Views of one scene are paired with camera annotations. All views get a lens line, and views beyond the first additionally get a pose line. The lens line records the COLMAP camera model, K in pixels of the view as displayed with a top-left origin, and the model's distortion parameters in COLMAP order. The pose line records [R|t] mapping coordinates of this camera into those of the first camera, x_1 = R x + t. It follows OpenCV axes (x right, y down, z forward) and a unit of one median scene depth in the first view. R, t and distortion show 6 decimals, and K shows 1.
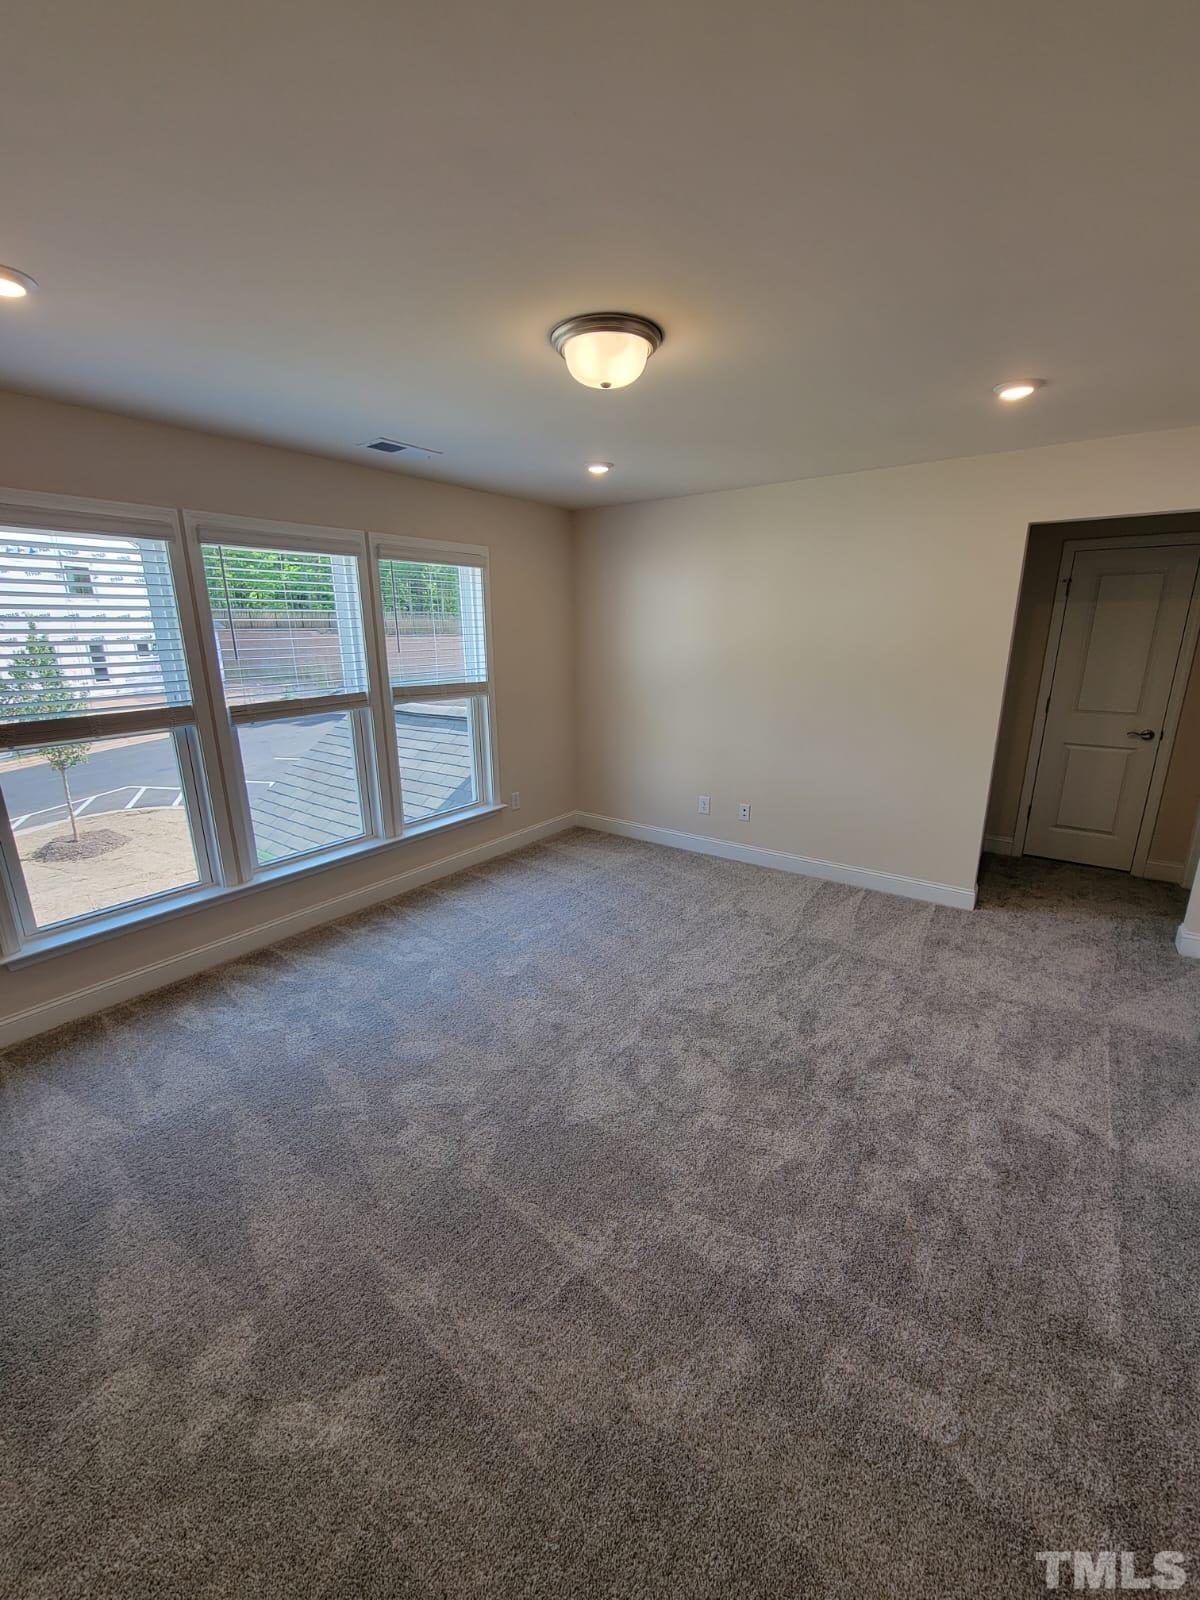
lens RADIAL K [[655.2, 0, 599.7], [0, 655.2, 815.3], [0, 0, 1]] dist [-0.003263, -0.000011]
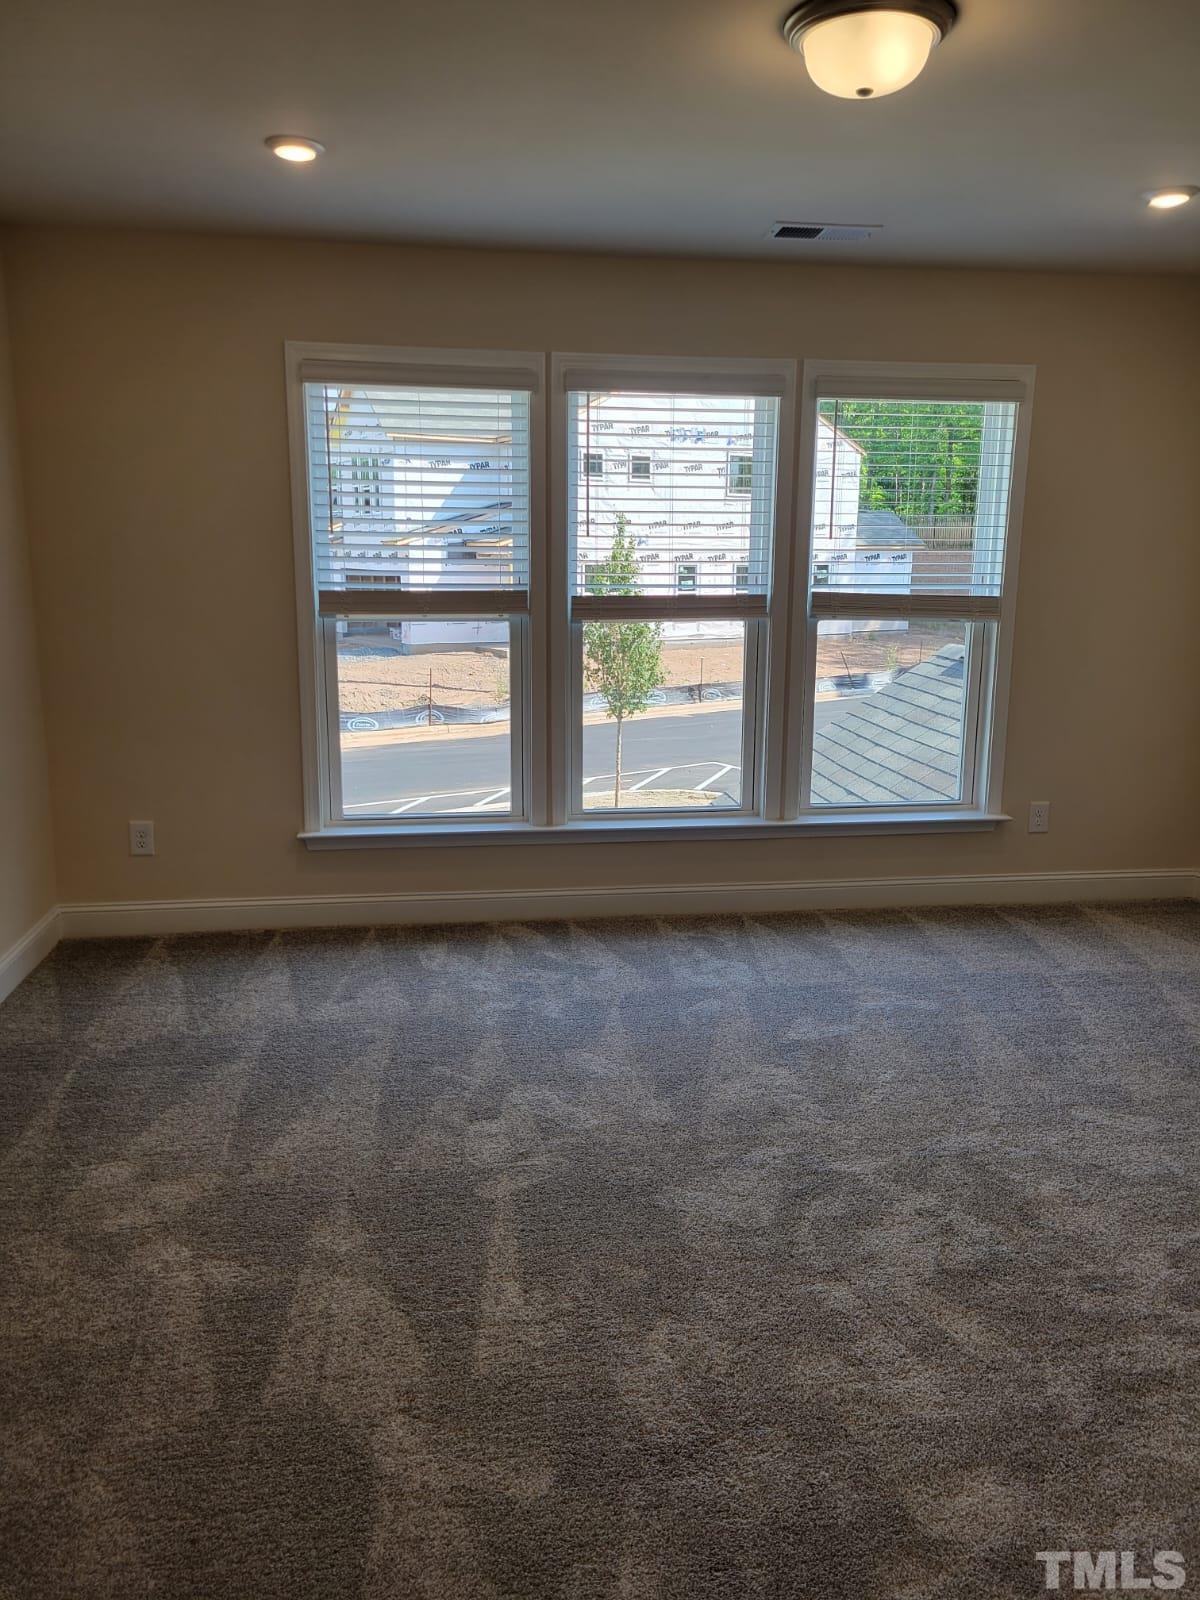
lens RADIAL K [[1201.0, 0, 600.0], [0, 1201.0, 800.0], [0, 0, 1]] dist [0.076647, -0.077691]
pose [[0.697720, 0.156454, -0.699077, 0.528638], [-0.211082, 0.977435, 0.008079, 0.056105], [0.684566, 0.141926, 0.715000, 0.023575]]
